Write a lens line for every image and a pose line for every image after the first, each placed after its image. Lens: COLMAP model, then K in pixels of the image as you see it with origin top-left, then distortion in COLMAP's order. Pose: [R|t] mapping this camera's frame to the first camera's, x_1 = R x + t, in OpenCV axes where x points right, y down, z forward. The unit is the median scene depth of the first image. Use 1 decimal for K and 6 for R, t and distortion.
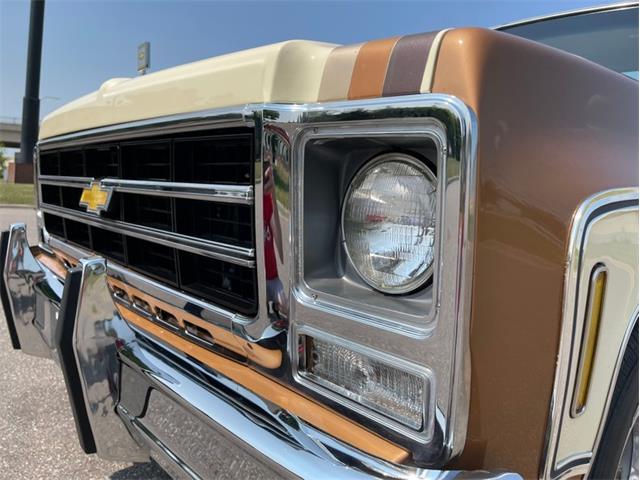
lens RADIAL K [[484.0, 0, 321.8], [0, 484.0, 239.0], [0, 0, 1]] dist [0.075678, -0.104233]
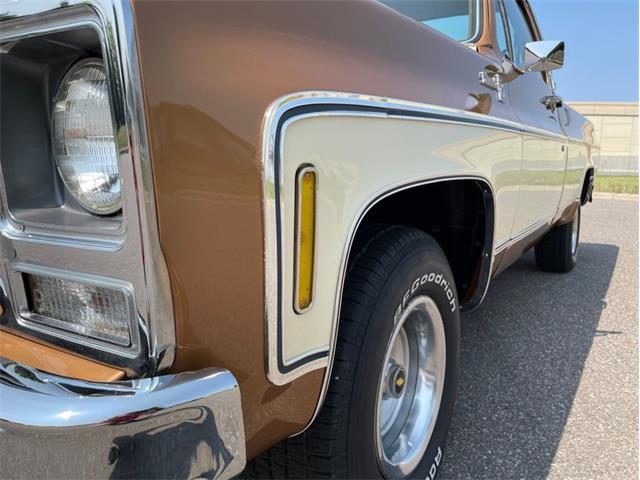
lens RADIAL K [[484.0, 0, 319.7], [0, 484.0, 241.1], [0, 0, 1]] dist [0.075678, -0.104233]
pose [[0.960216, -0.101800, 0.260043, 0.284808], [0.081927, 0.992905, 0.086180, 0.114721], [-0.266971, -0.061446, 0.961744, -0.014288]]
